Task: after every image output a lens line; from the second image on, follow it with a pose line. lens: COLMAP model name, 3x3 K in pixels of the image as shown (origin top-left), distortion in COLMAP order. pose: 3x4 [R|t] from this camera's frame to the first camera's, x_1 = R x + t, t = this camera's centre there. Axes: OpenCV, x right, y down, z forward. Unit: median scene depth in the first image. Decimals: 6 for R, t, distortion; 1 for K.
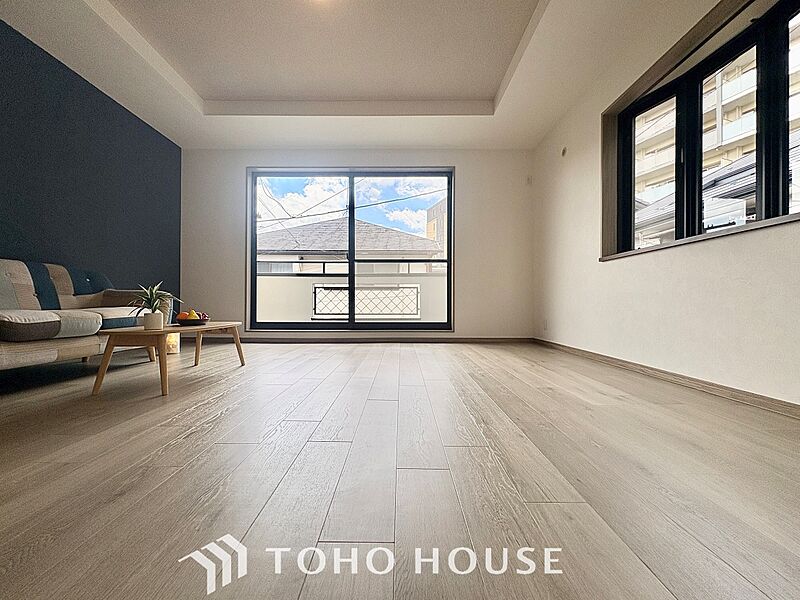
lens RADIAL K [[316.6, 0, 399.6], [0, 316.6, 302.6], [0, 0, 1]] dist [-0.011910, 0.000055]
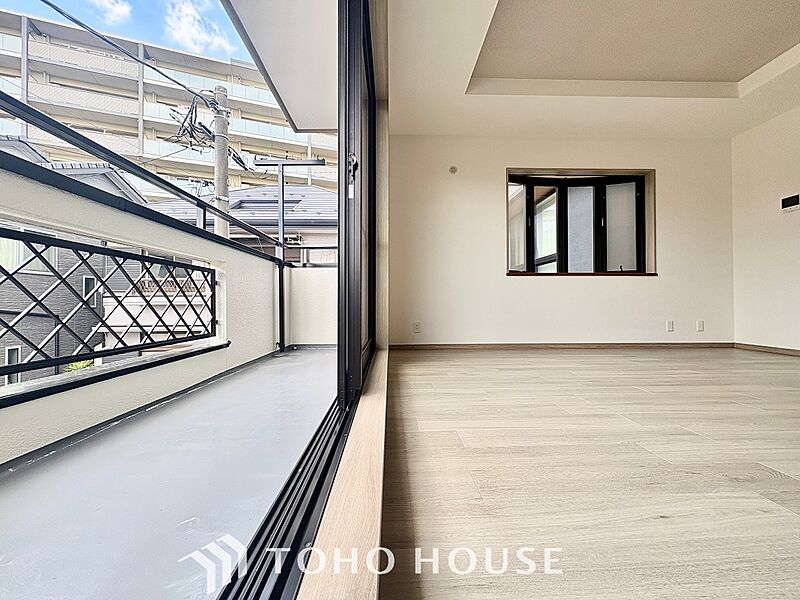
lens RADIAL K [[320.2, 0, 399.0], [0, 320.2, 300.1], [0, 0, 1]] dist [0.000545, 0.000238]
pose [[-0.025042, 0.009954, 0.999637, -0.472800], [0.001059, 0.999950, -0.009930, -0.005877], [-0.999686, 0.000810, -0.025051, 0.961647]]
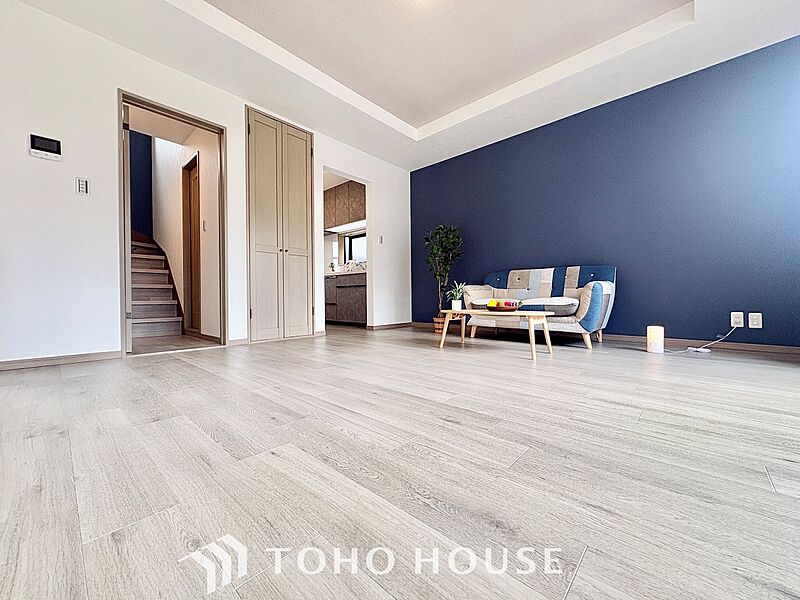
lens RADIAL K [[320.2, 0, 399.0], [0, 320.2, 300.1], [0, 0, 1]] dist [0.000545, 0.000238]
pose [[-0.676361, 0.005771, -0.736547, 0.274451], [0.005253, 0.999982, 0.003011, 0.011670], [0.736551, -0.001833, -0.676379, 0.793316]]
